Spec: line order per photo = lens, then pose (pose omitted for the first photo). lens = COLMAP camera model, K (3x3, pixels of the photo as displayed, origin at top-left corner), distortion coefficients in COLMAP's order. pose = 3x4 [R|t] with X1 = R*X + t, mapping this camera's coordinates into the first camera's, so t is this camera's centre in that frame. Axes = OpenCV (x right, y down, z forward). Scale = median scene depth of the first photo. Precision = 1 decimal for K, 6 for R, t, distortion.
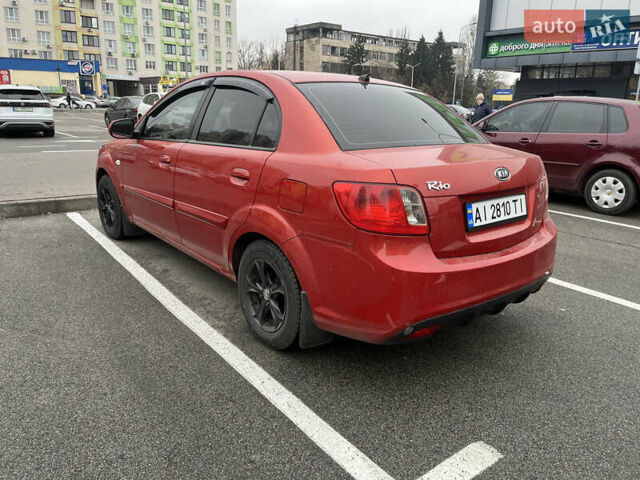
lens RADIAL K [[490.9, 0, 320.0], [0, 490.9, 240.0], [0, 0, 1]] dist [-0.000819, -0.000705]
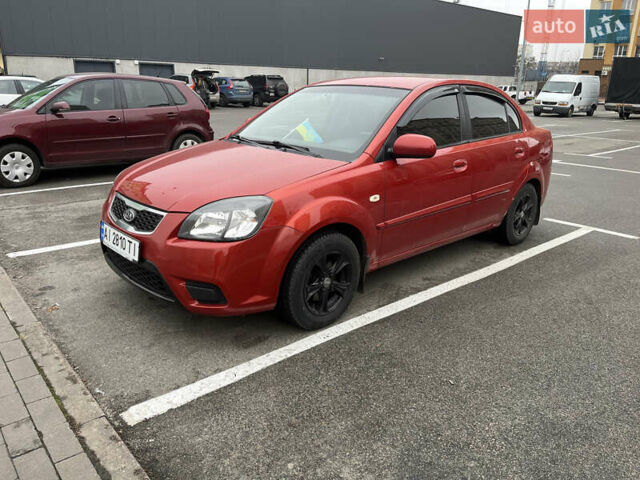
lens RADIAL K [[490.9, 0, 320.0], [0, 490.9, 240.0], [0, 0, 1]] dist [-0.000819, -0.000705]
pose [[-0.063934, -0.332976, 0.940765, -1.211185], [0.245868, 0.908380, 0.338222, -0.399576], [-0.967193, 0.252928, 0.023792, 1.167834]]
